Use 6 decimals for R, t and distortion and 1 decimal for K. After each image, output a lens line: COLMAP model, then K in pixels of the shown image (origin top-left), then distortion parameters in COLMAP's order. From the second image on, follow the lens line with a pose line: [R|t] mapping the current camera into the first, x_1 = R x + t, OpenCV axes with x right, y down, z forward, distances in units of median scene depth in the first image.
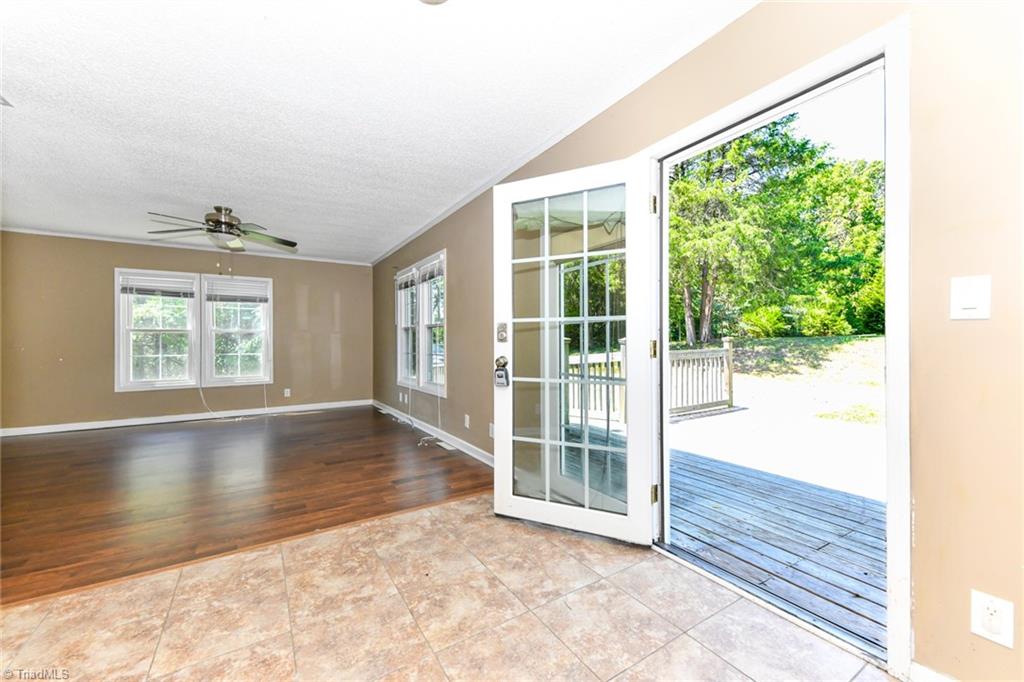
lens RADIAL K [[394.5, 0, 499.1], [0, 394.5, 339.4], [0, 0, 1]] dist [0.062007, -0.024754]
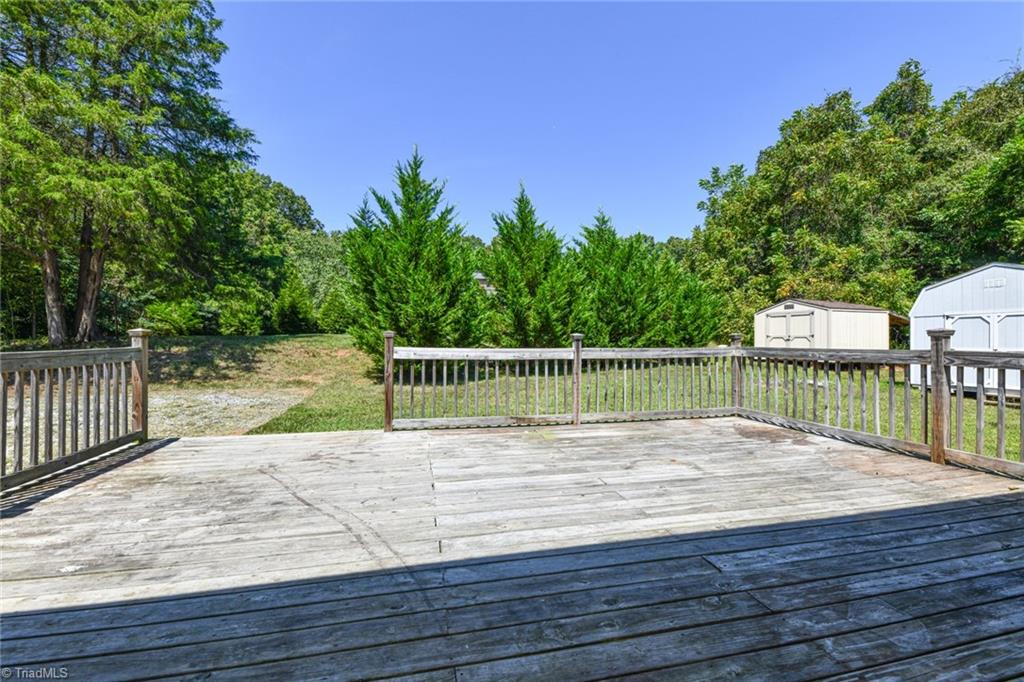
lens RADIAL K [[394.5, 0, 499.1], [0, 394.5, 339.4], [0, 0, 1]] dist [0.062007, -0.024754]
pose [[0.293021, 0.013700, 0.956008, 0.122763], [-0.009367, 0.999890, -0.011458, 0.011363], [-0.956060, -0.005598, 0.293117, 0.269533]]
